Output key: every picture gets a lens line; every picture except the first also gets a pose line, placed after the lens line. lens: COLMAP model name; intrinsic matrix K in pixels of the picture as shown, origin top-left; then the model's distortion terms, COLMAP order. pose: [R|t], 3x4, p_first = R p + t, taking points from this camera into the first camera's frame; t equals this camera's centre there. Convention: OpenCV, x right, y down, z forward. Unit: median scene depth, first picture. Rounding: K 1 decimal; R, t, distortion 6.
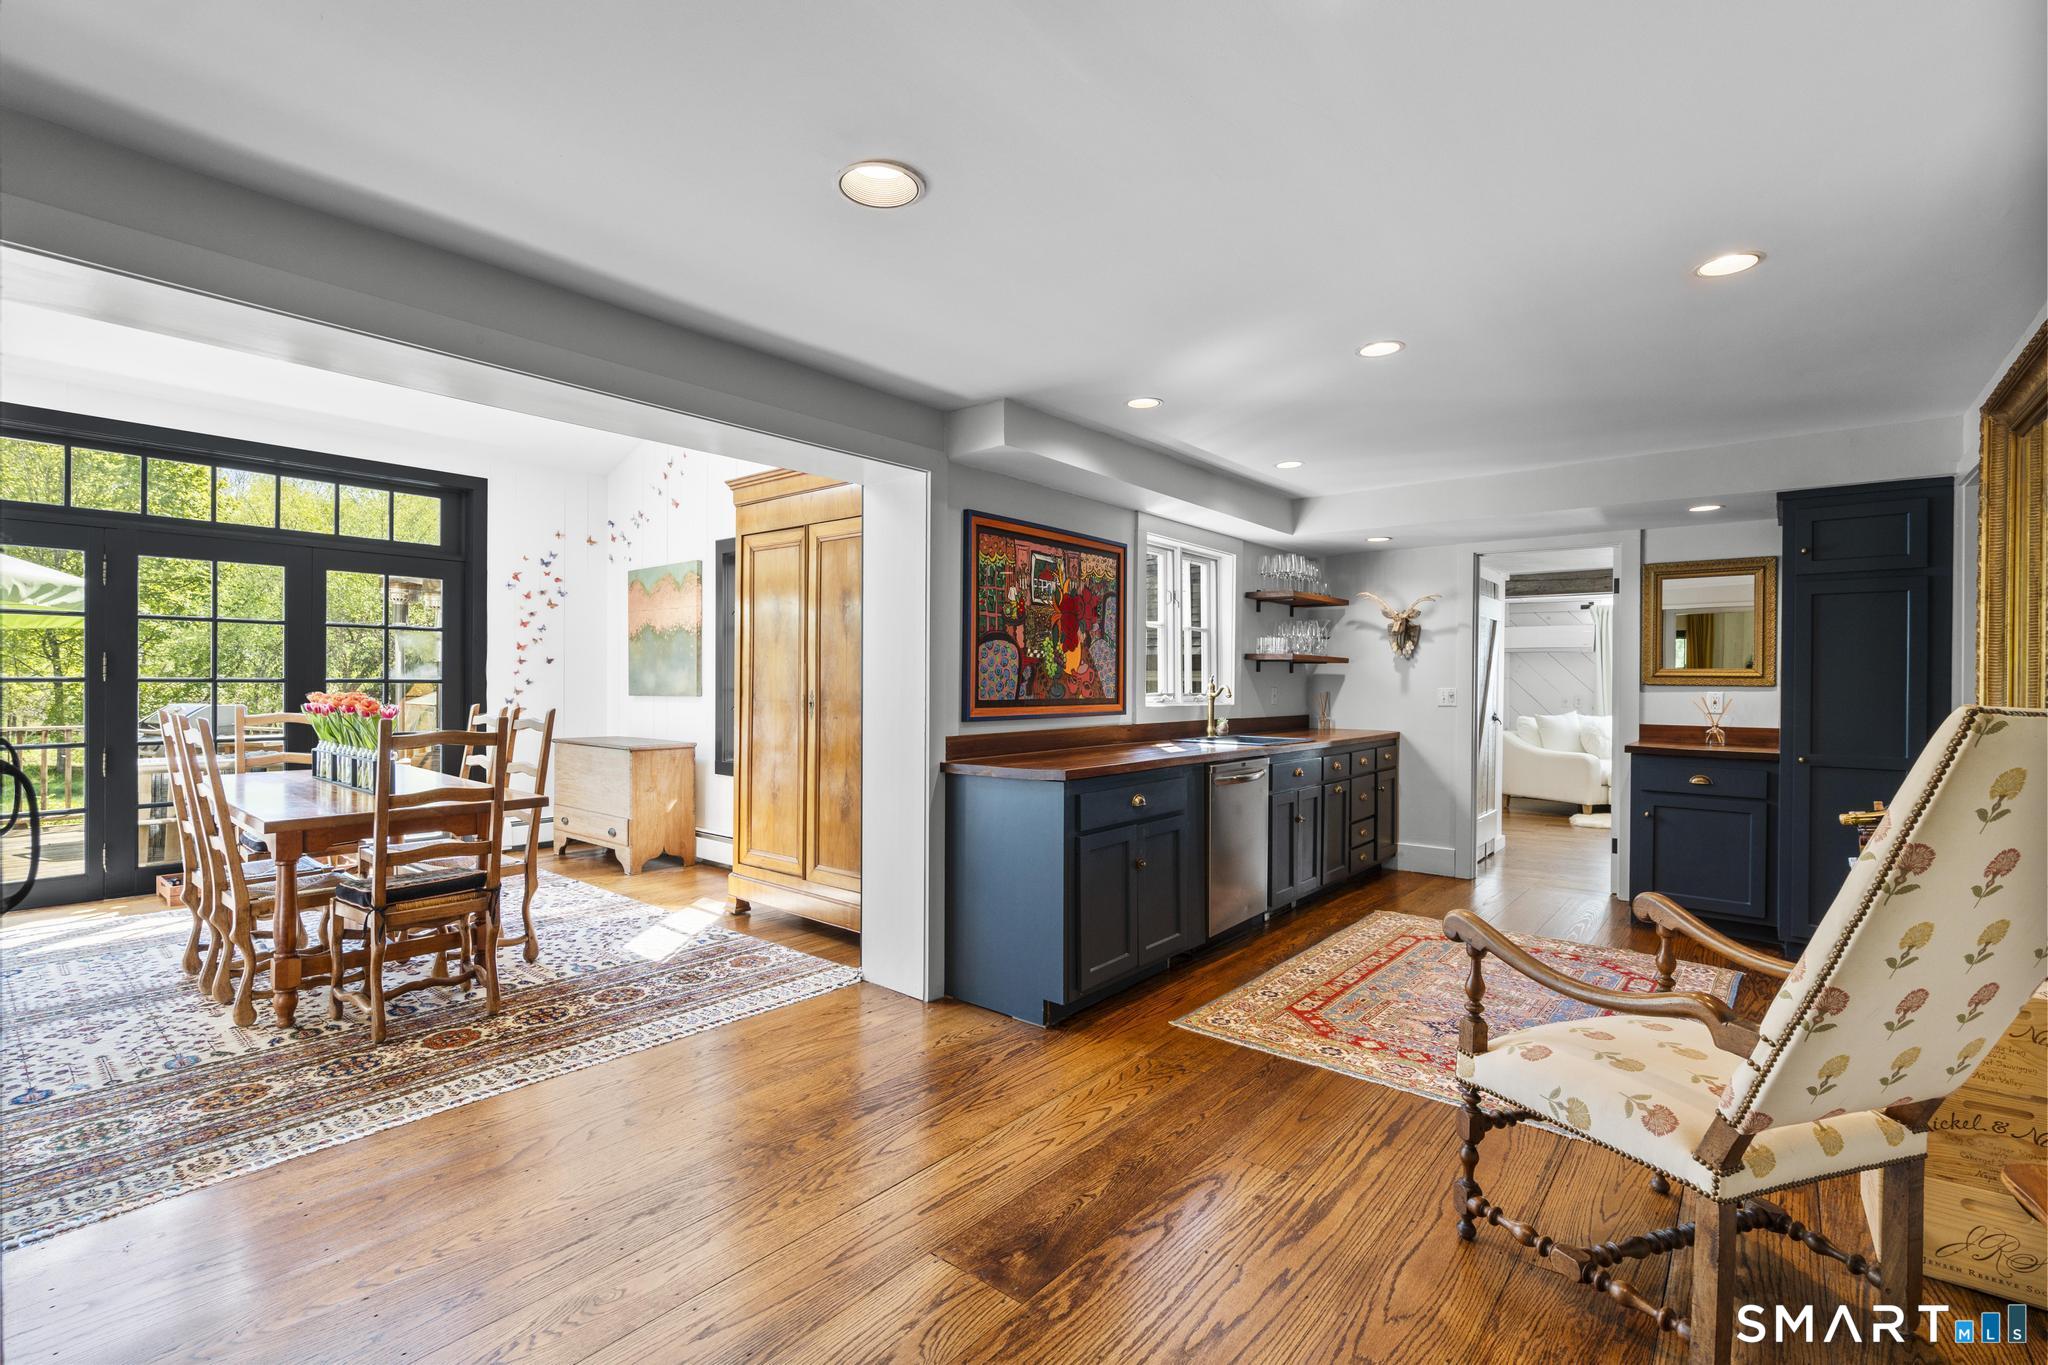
lens RADIAL K [[912.1, 0, 1024.3], [0, 912.1, 686.2], [0, 0, 1]] dist [-0.011018, 0.000567]
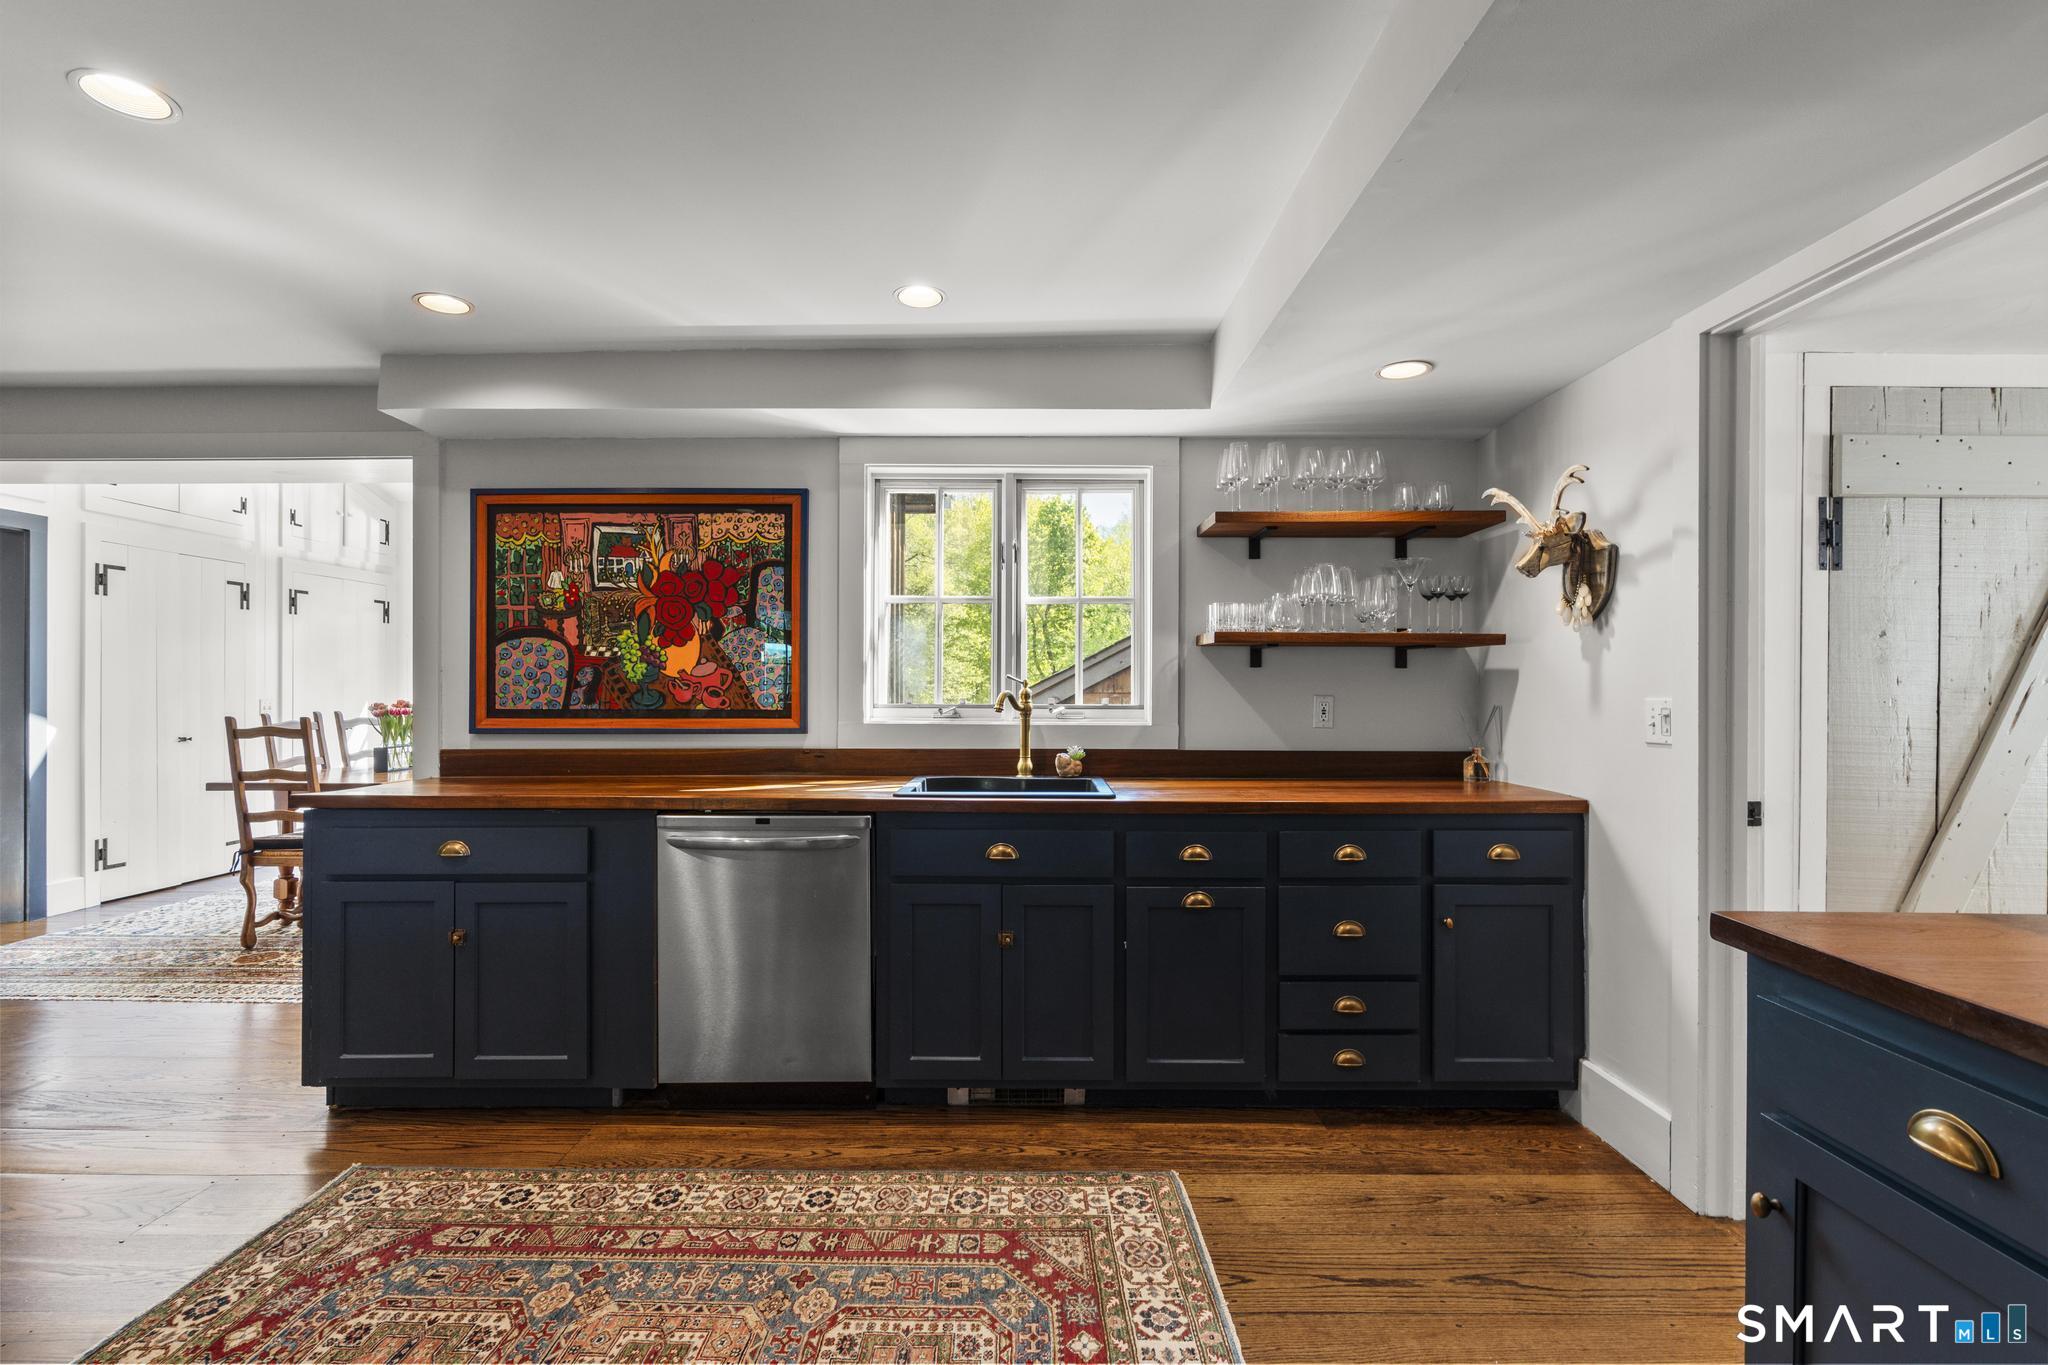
lens RADIAL K [[915.5, 0, 1020.2], [0, 915.5, 683.8], [0, 0, 1]] dist [-0.002646, 0.000207]
pose [[0.632868, -0.008951, -0.774208, 0.771355], [-0.000651, 0.999927, -0.012093, 0.001474], [0.774260, 0.008157, 0.632816, 0.699230]]
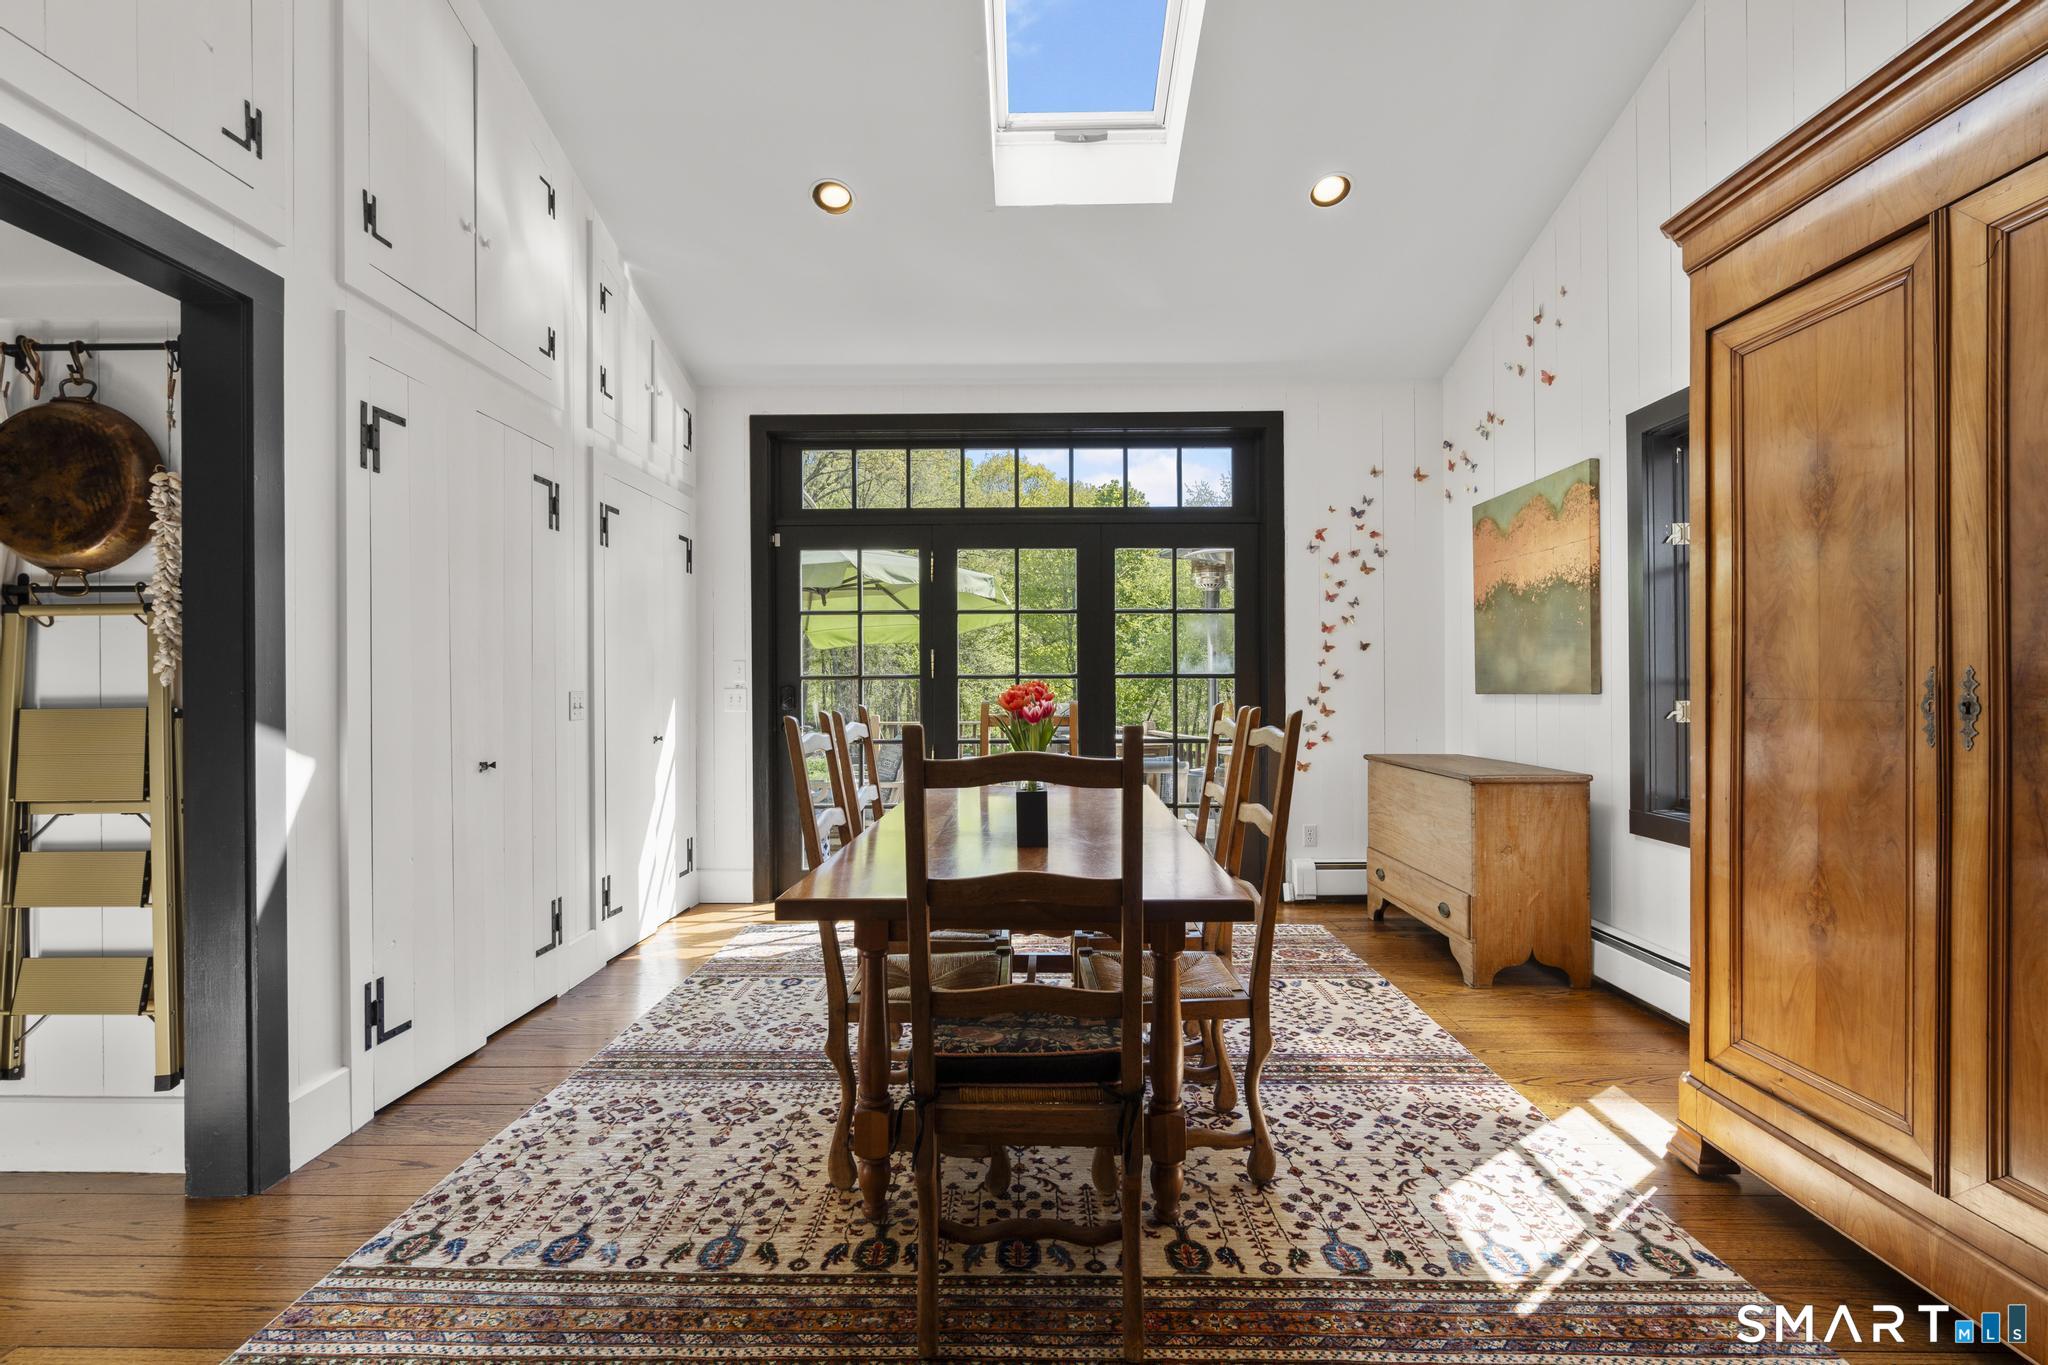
lens RADIAL K [[915.5, 0, 1020.2], [0, 915.5, 683.8], [0, 0, 1]] dist [-0.002646, 0.000207]
pose [[0.627301, -0.009956, -0.778713, -0.186262], [0.004131, 0.999947, -0.009457, 0.012162], [0.778766, 0.002716, 0.627309, 0.488111]]
